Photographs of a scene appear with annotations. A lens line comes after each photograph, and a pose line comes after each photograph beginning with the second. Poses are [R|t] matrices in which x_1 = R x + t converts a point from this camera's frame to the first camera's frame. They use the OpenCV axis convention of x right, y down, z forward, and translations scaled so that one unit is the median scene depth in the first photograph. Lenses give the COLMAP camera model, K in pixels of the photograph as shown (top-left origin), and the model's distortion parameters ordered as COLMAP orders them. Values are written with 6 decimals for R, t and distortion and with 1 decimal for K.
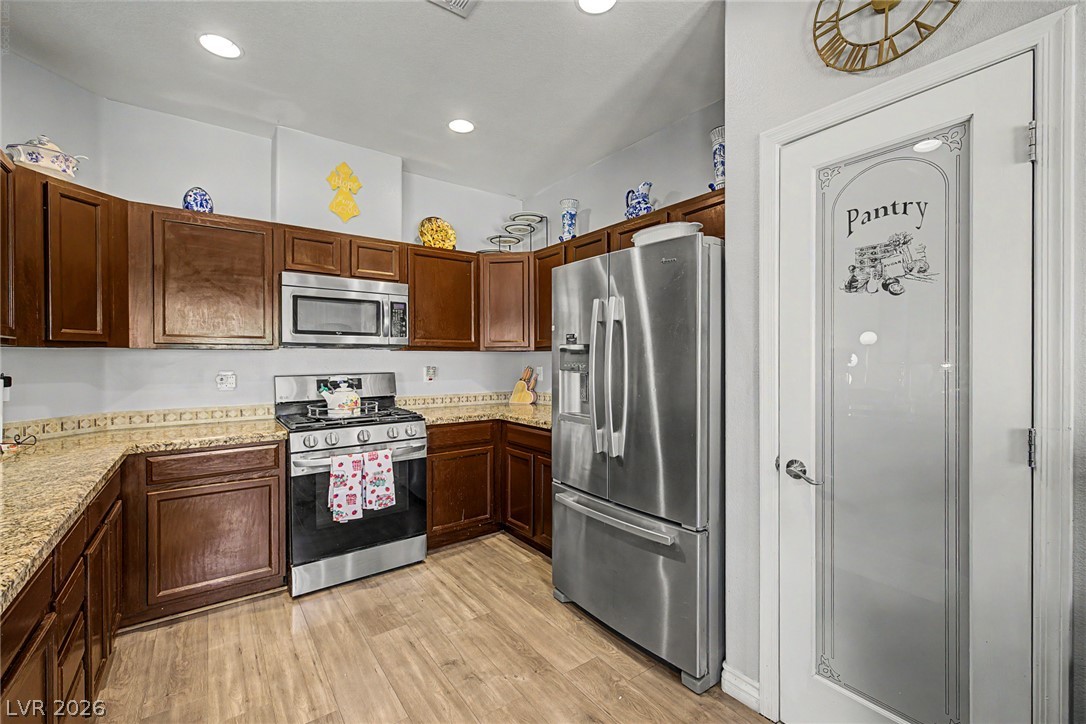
lens RADIAL K [[463.4, 0, 537.1], [0, 463.4, 360.6], [0, 0, 1]] dist [0.012493, -0.002930]
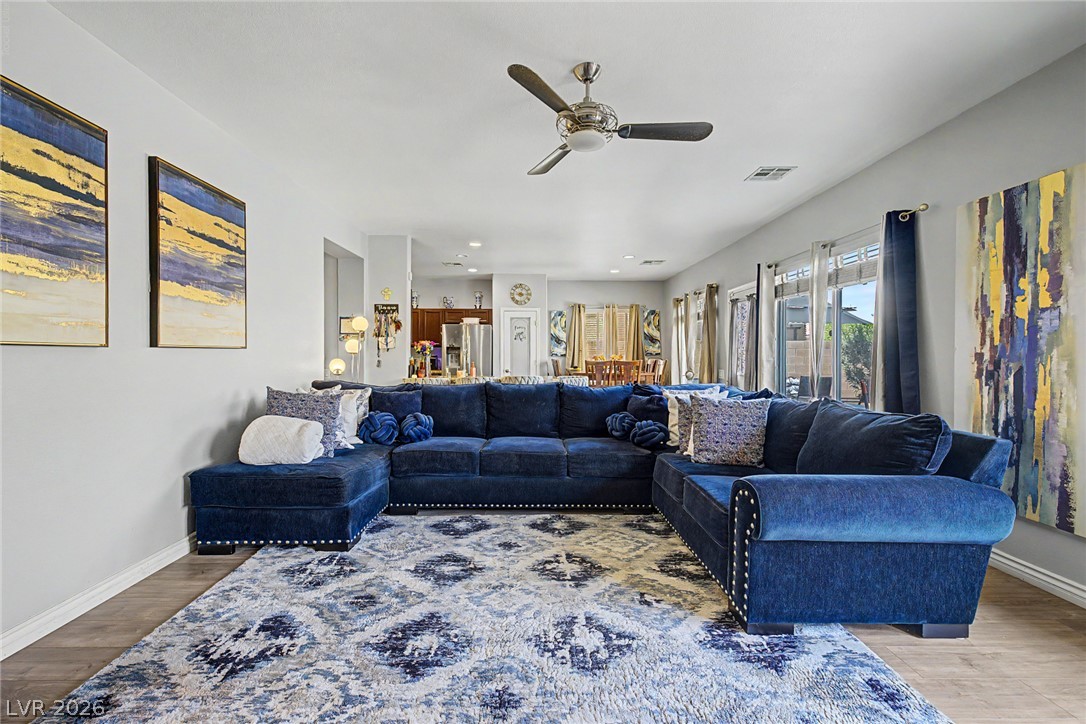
lens RADIAL K [[463.4, 0, 543.3], [0, 463.4, 358.3], [0, 0, 1]] dist [0.012493, -0.002930]
pose [[0.564061, 0.000982, 0.825732, -2.239035], [0.000712, 0.999998, -0.001675, 0.055678], [-0.825733, 0.001533, 0.564060, -1.469969]]
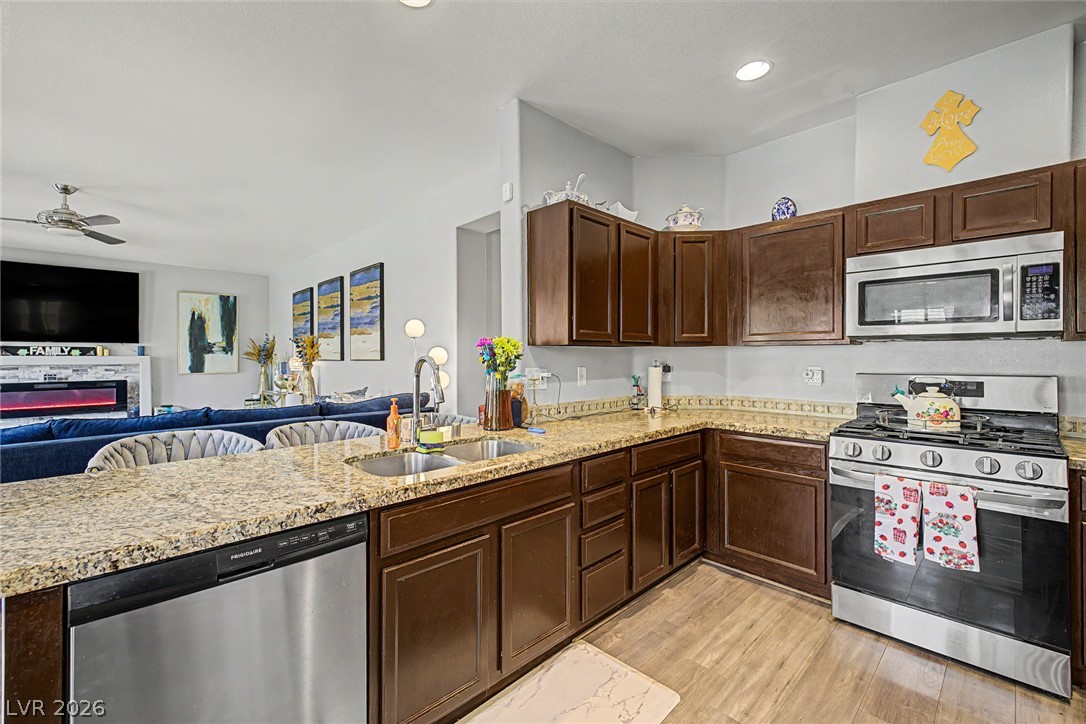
lens RADIAL K [[463.4, 0, 537.5], [0, 463.4, 354.8], [0, 0, 1]] dist [0.012493, -0.002930]
pose [[0.134032, 0.000932, -0.990977, 0.283209], [-0.004594, 0.999989, 0.000319, -0.000591], [0.990966, 0.004510, 0.134035, 0.288713]]
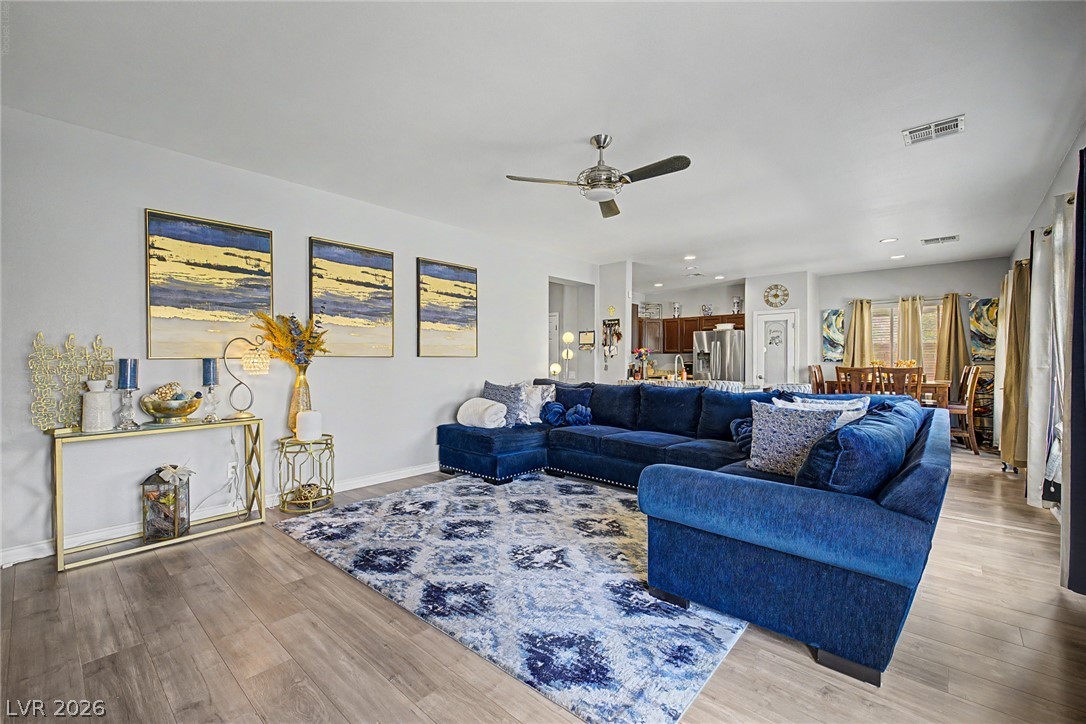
lens RADIAL K [[463.4, 0, 542.4], [0, 463.4, 362.4], [0, 0, 1]] dist [0.012493, -0.002930]
pose [[0.974898, 0.005309, 0.222589, -1.824502], [-0.004803, 0.999985, -0.002817, 0.055879], [-0.222600, 0.001677, 0.974908, -2.162144]]
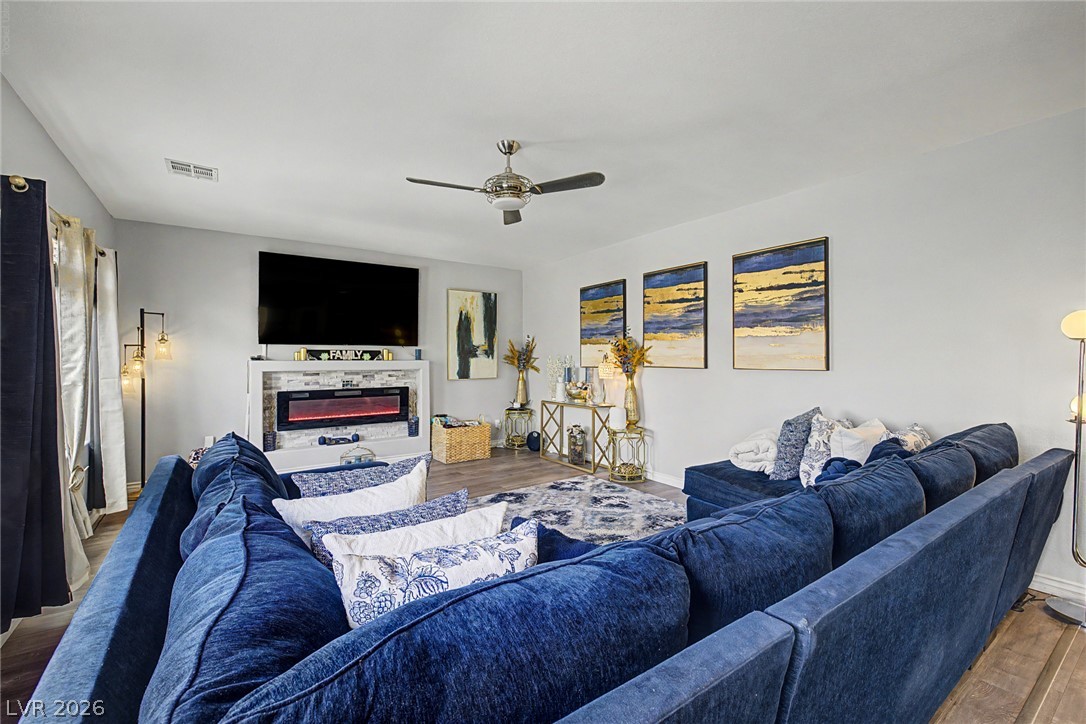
lens RADIAL K [[463.4, 0, 540.9], [0, 463.4, 354.6], [0, 0, 1]] dist [0.012493, -0.002930]
pose [[-0.021283, -0.001100, -0.999773, -0.261442], [-0.006289, 0.999980, -0.000967, -0.013199], [0.999754, 0.006267, -0.021289, -0.898291]]
